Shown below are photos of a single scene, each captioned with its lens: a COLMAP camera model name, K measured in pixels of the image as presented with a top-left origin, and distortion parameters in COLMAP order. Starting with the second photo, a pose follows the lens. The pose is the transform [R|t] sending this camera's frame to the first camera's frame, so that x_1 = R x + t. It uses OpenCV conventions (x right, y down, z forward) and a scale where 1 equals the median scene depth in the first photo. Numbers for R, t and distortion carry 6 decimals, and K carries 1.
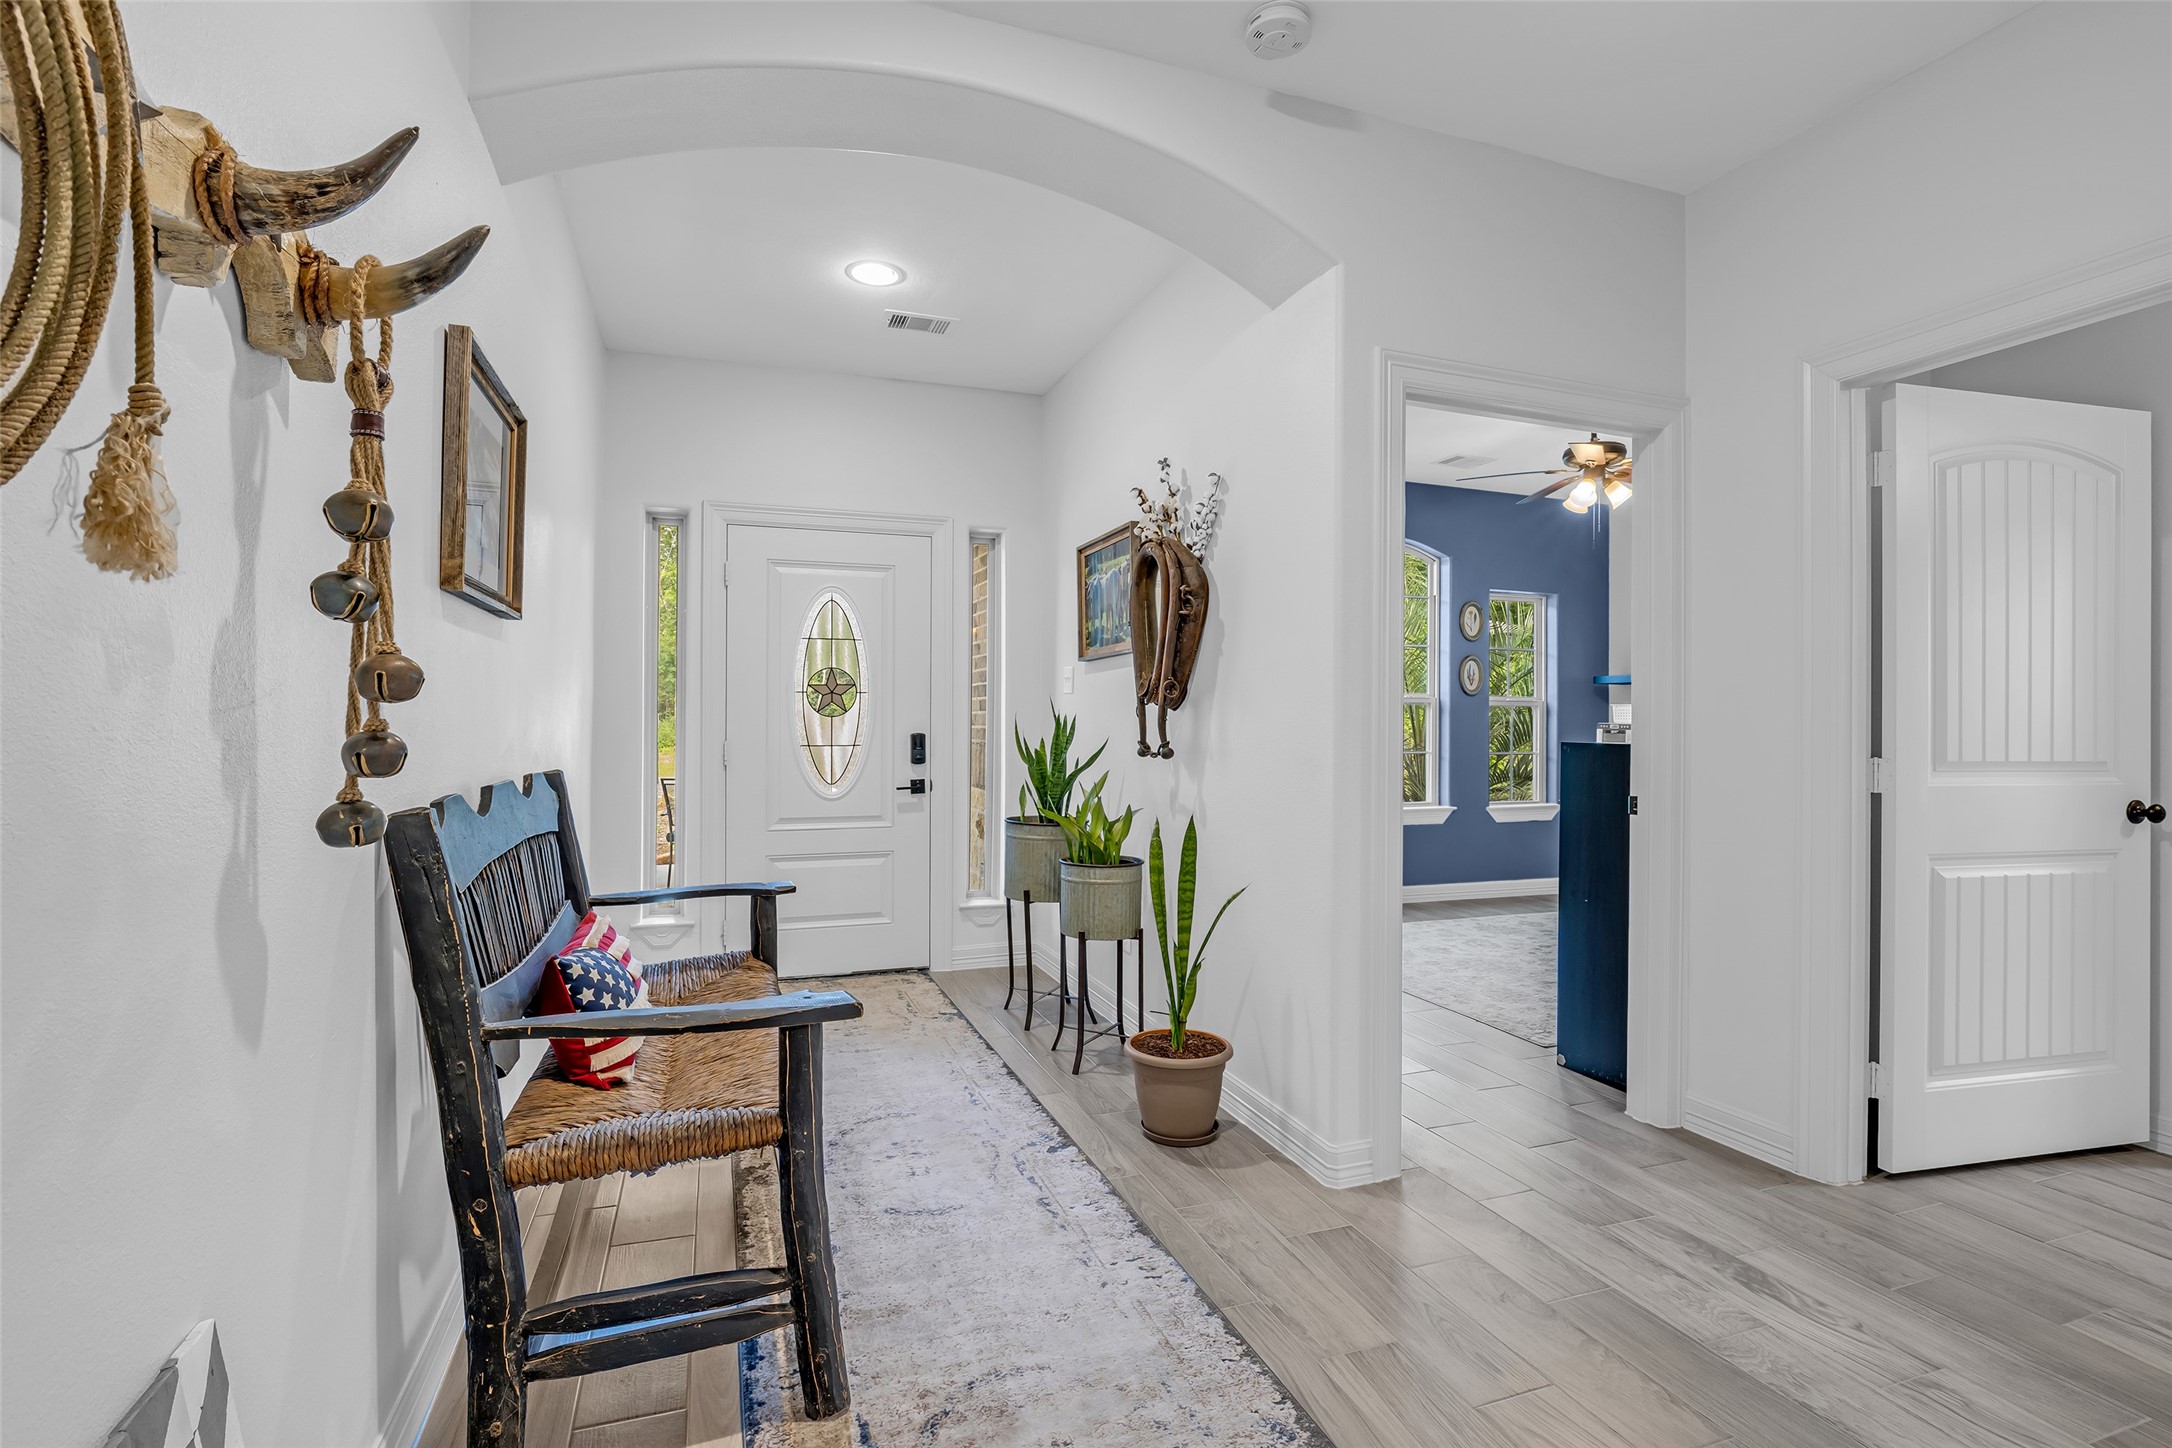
lens RADIAL K [[990.5, 0, 1079.1], [0, 990.5, 725.0], [0, 0, 1]] dist [-0.017739, 0.001264]
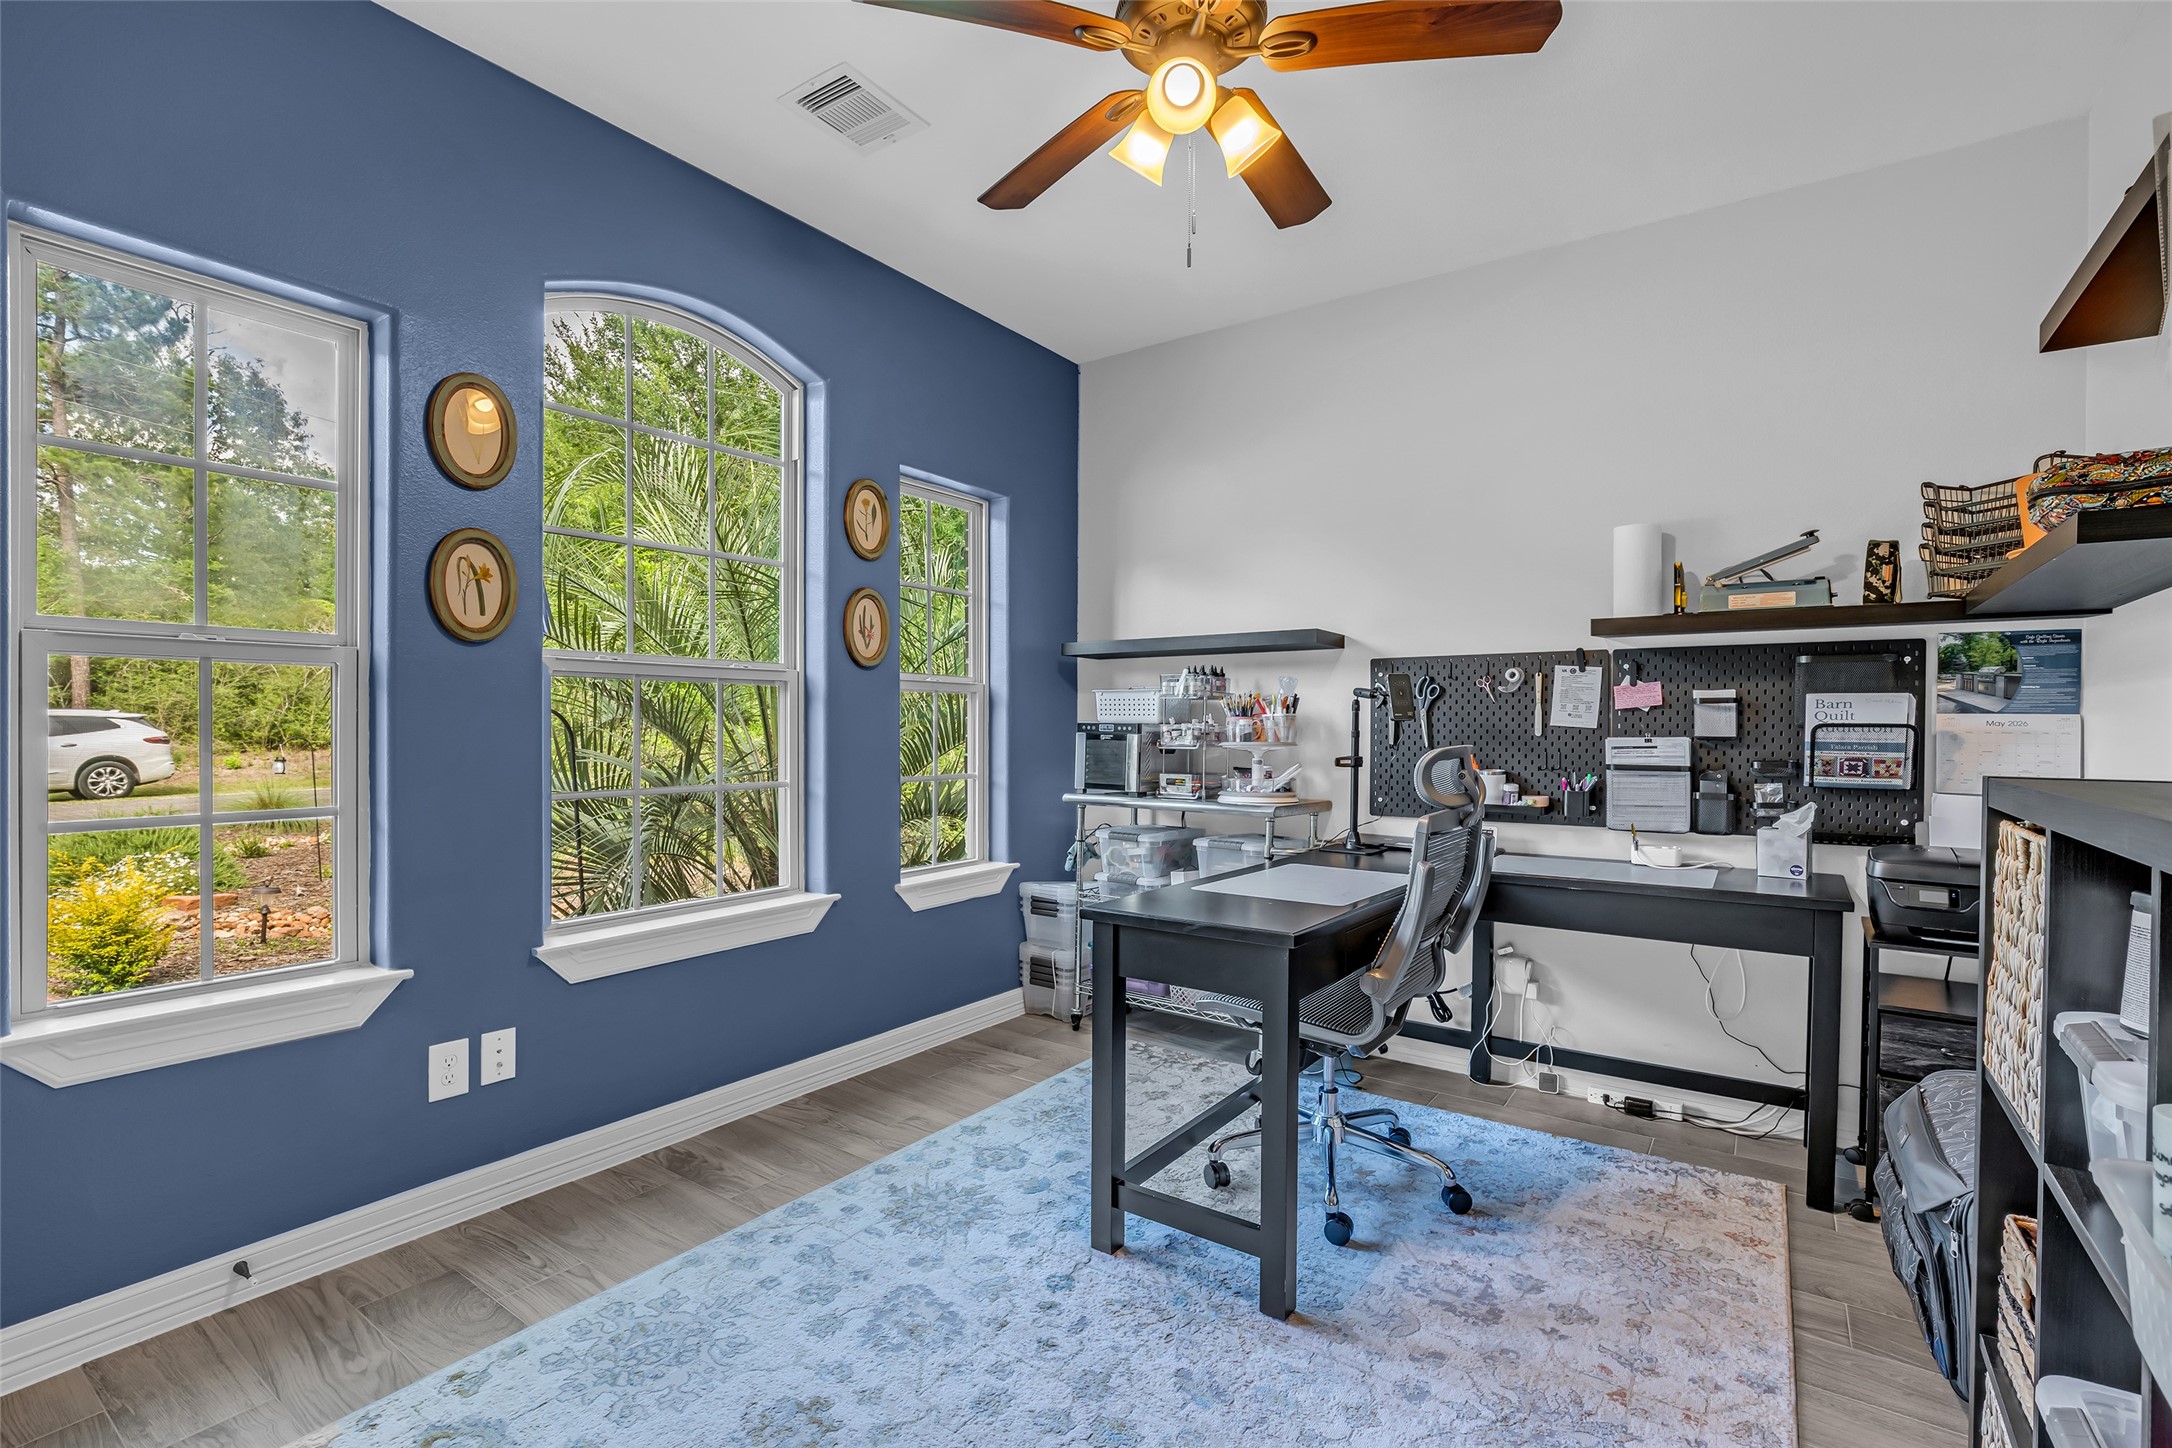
lens RADIAL K [[990.5, 0, 1082.1], [0, 990.5, 727.3], [0, 0, 1]] dist [-0.017739, 0.001264]
pose [[0.825013, -0.009362, 0.565037, 0.201342], [0.003978, 0.999934, 0.010759, -0.005230], [-0.565100, -0.006629, 0.824996, 0.519120]]
